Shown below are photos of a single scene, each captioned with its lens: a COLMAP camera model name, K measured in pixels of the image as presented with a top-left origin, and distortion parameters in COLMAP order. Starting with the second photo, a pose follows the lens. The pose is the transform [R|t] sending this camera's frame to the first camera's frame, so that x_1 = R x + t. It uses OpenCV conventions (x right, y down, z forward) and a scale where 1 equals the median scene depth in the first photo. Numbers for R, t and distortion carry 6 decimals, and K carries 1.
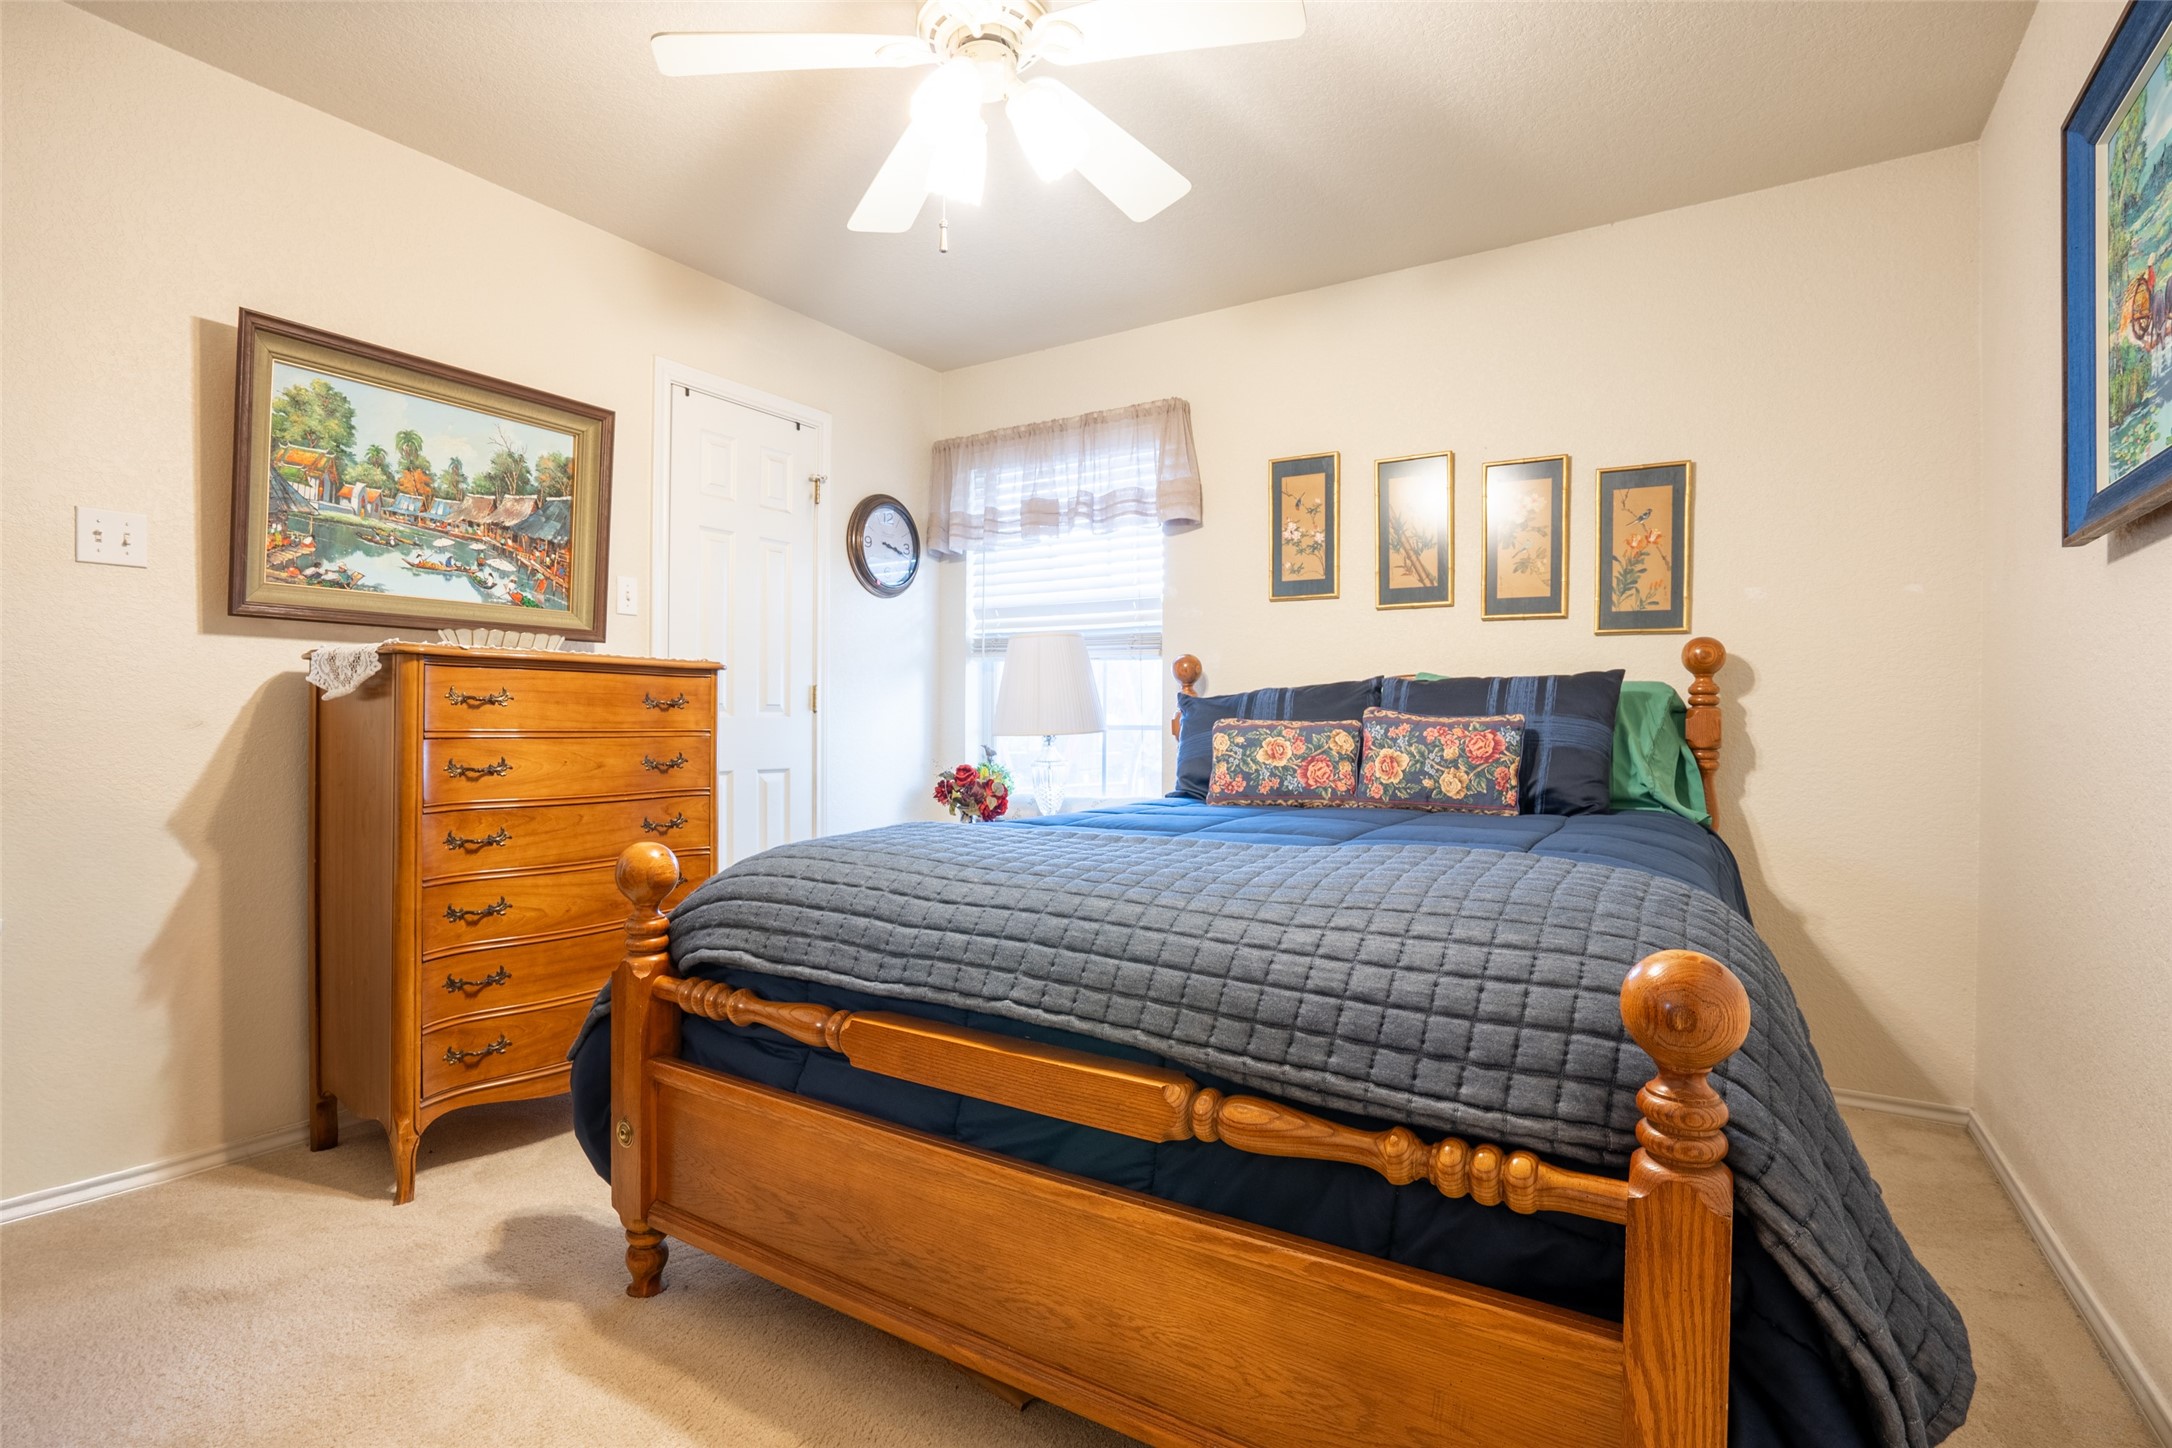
lens RADIAL K [[1035.2, 0, 1044.8], [0, 1035.2, 722.7], [0, 0, 1]] dist [-0.073154, 0.029936]
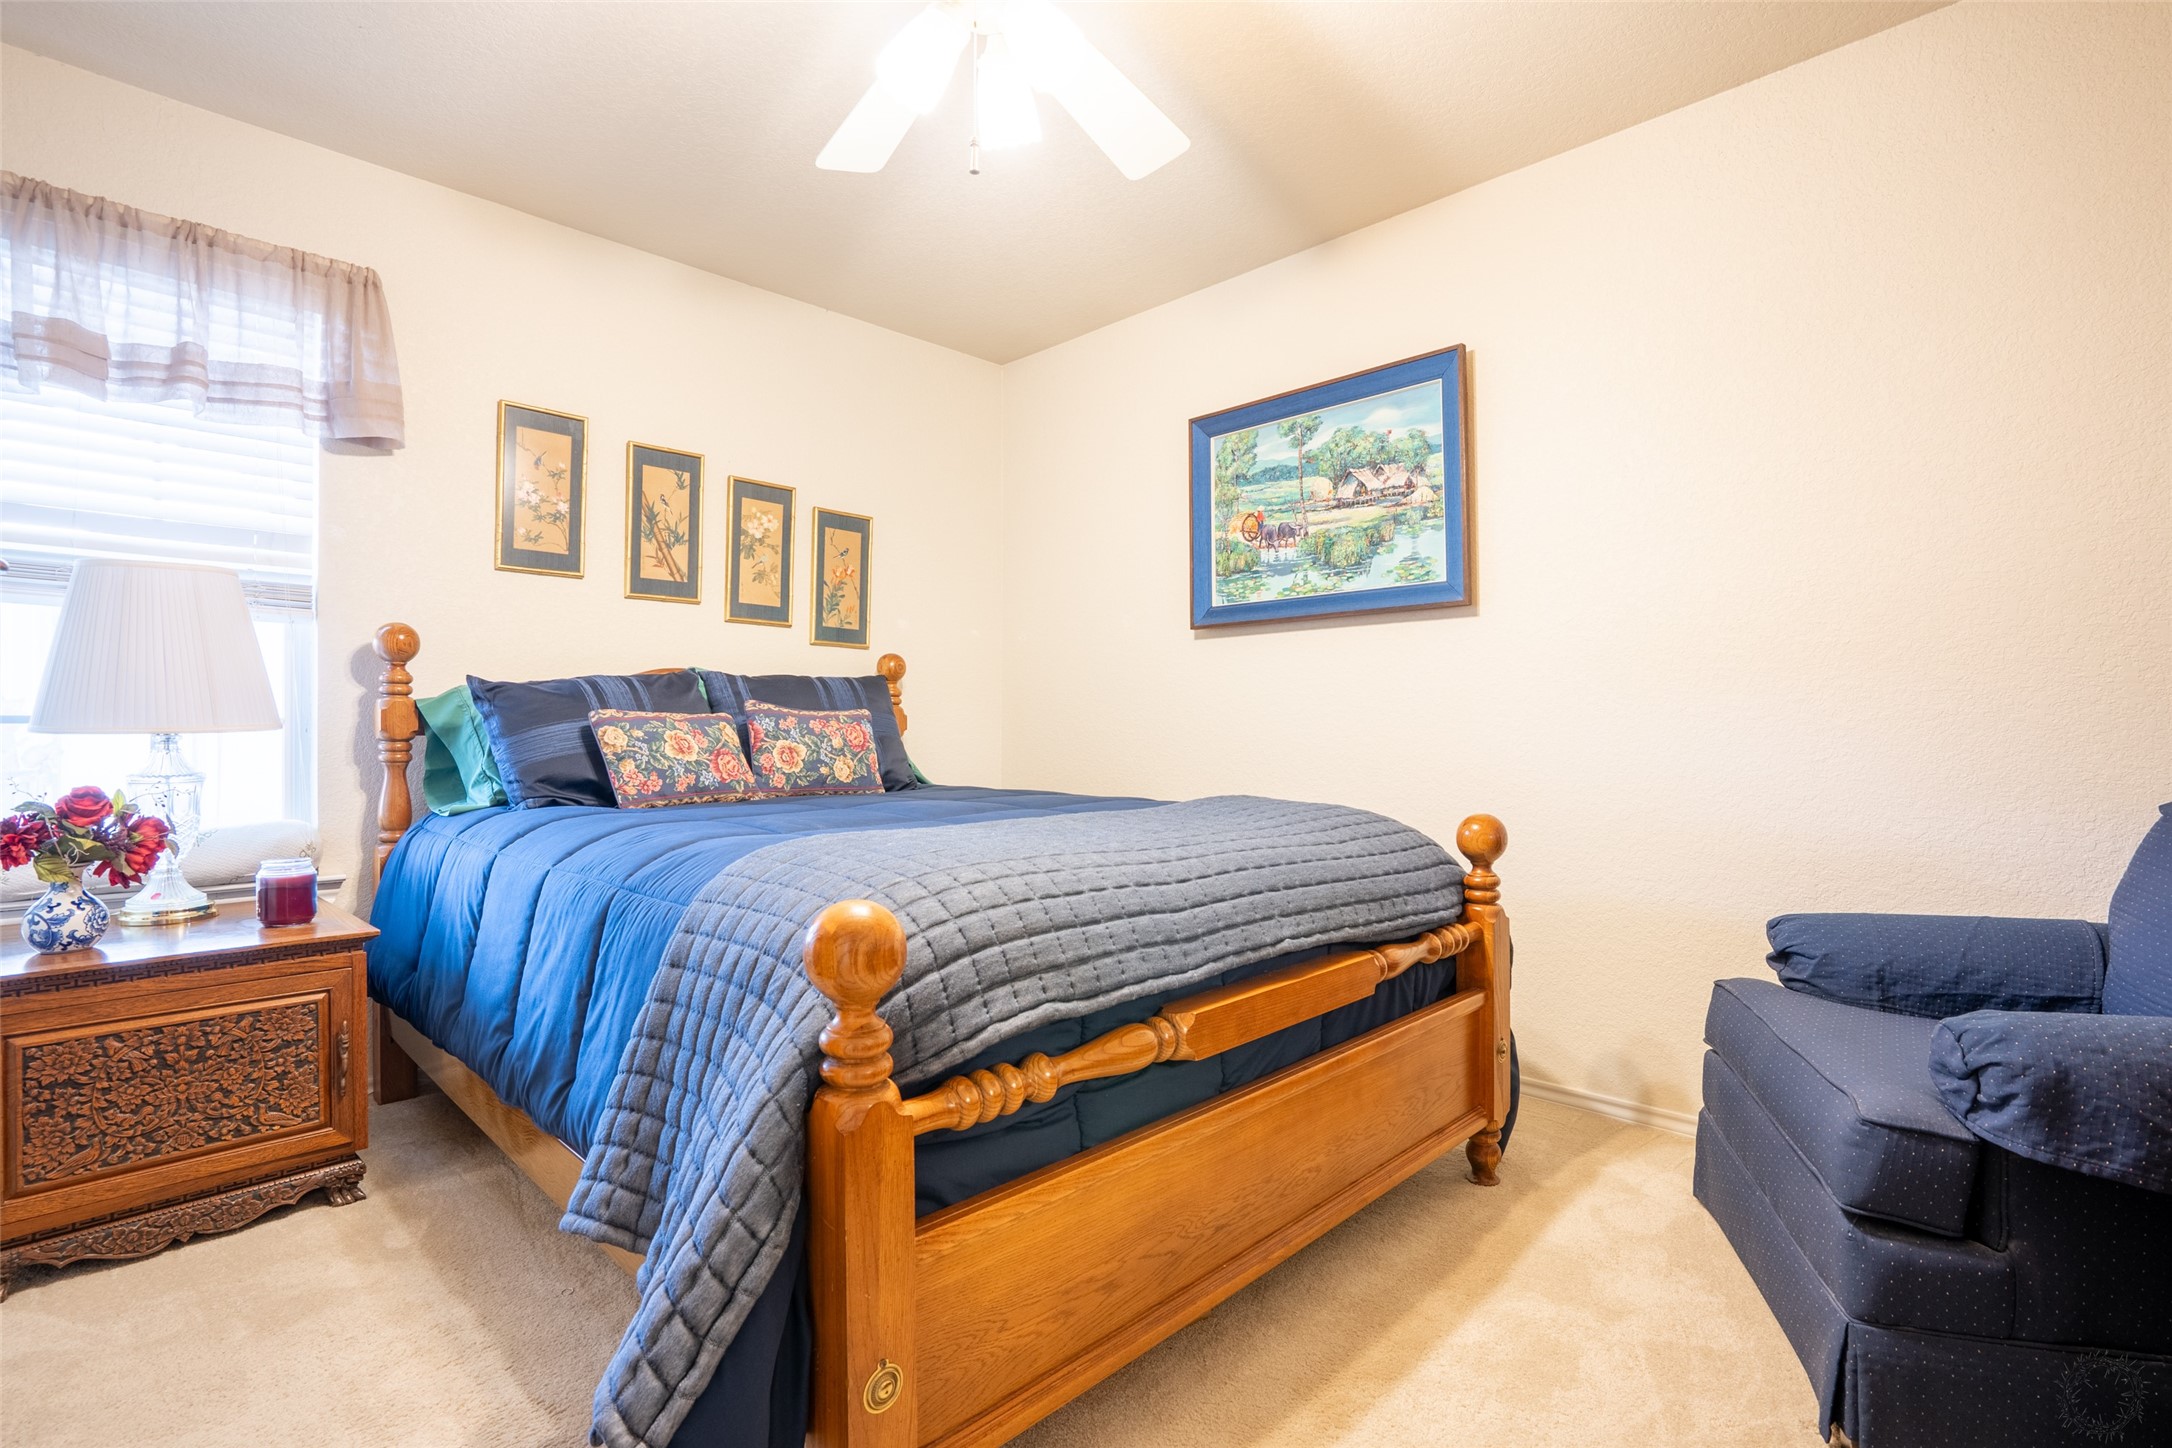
lens RADIAL K [[1005.8, 0, 1086.8], [0, 1005.8, 728.8], [0, 0, 1]] dist [-0.070306, 0.027244]
pose [[0.201840, -0.003405, 0.979413, -0.587848], [-0.002693, 0.999988, 0.004032, 0.008413], [-0.979415, -0.003452, 0.201828, 0.472638]]
